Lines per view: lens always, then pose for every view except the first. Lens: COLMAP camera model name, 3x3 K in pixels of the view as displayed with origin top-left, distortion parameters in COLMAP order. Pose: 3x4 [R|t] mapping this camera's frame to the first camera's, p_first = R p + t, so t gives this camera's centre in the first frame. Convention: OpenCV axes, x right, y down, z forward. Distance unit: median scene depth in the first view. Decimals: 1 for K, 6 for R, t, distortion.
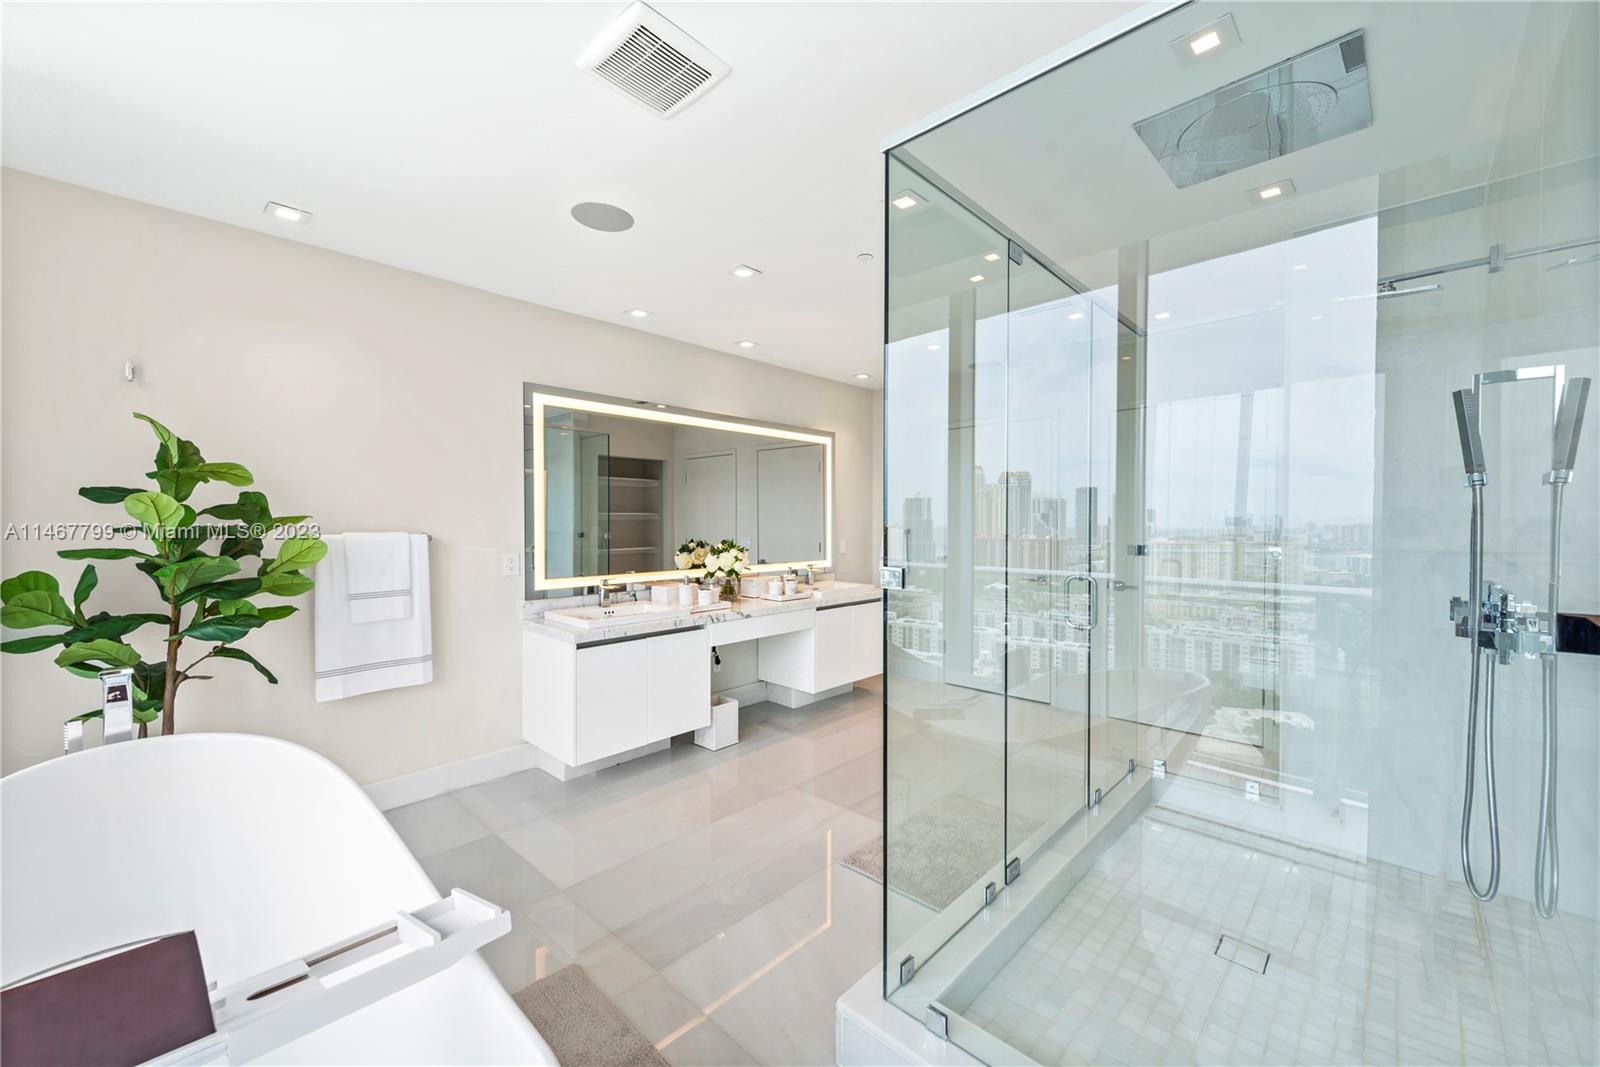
lens RADIAL K [[627.3, 0, 800.0], [0, 627.3, 533.5], [0, 0, 1]] dist [0.000010, 0.000001]
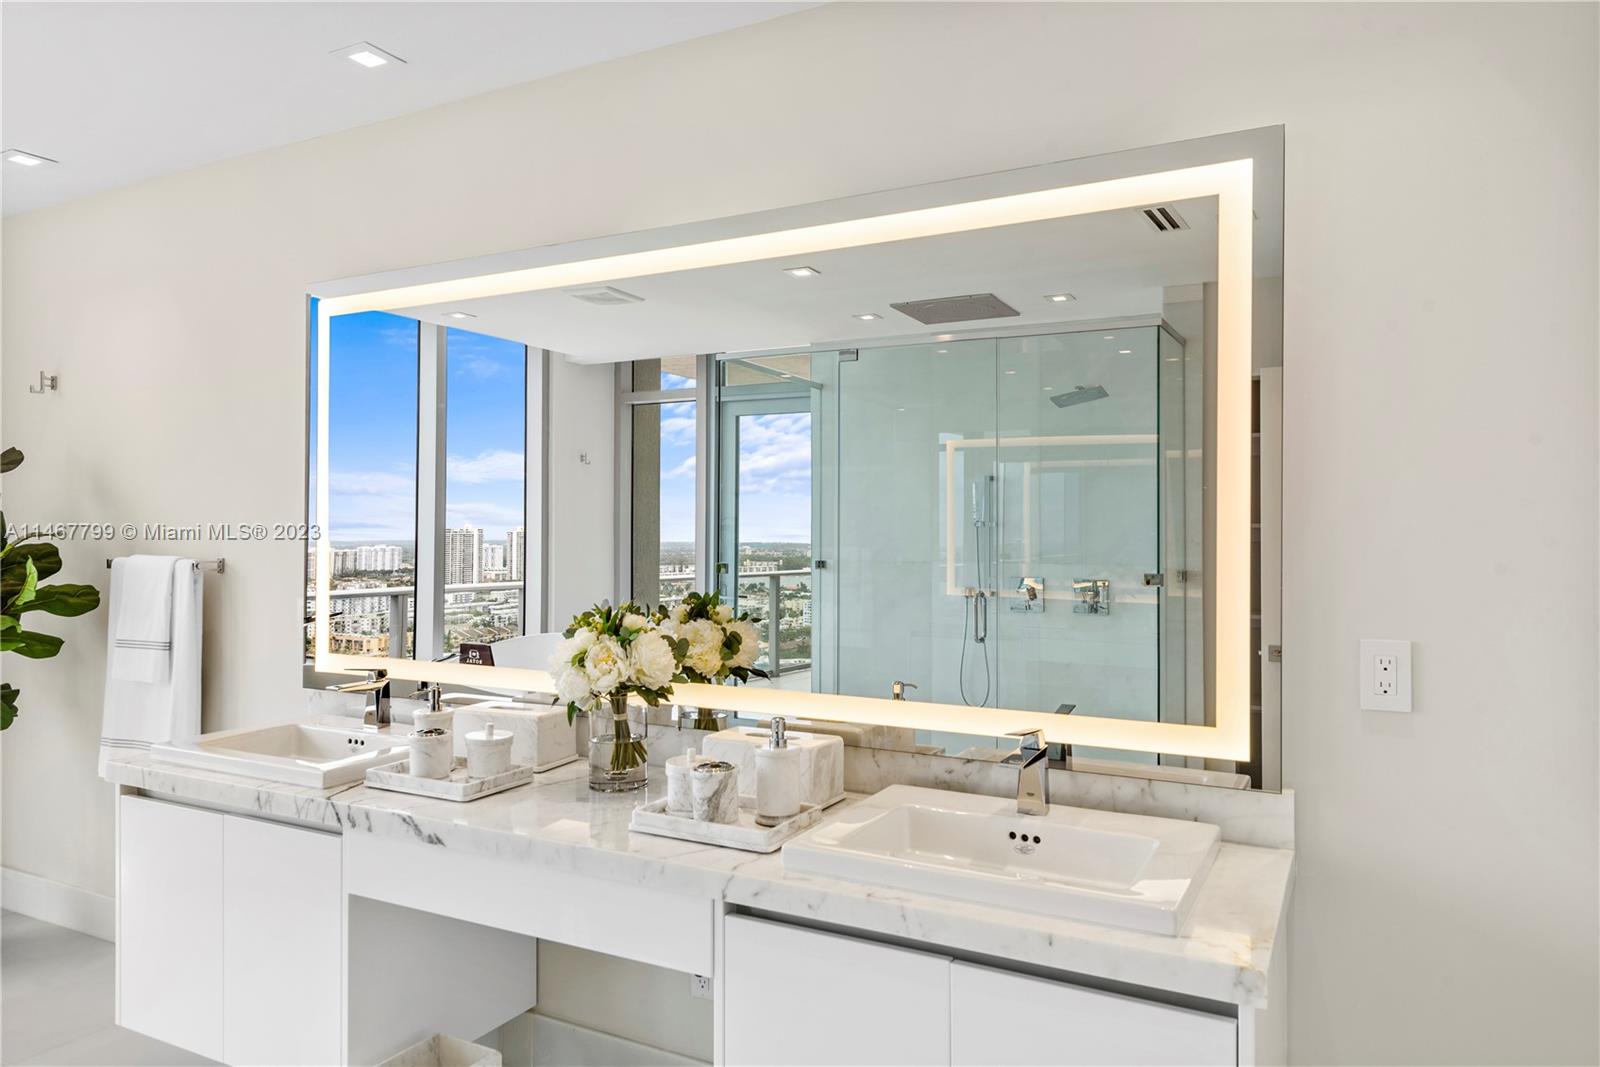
lens RADIAL K [[1067.5, 0, 800.0], [0, 1067.5, 533.5], [0, 0, 1]] dist [-0.083321, -0.000373]
pose [[0.276485, -0.012354, -0.960939, 0.516042], [-0.031292, 0.999271, -0.021850, -0.018175], [0.960509, 0.036110, 0.275897, 1.134219]]
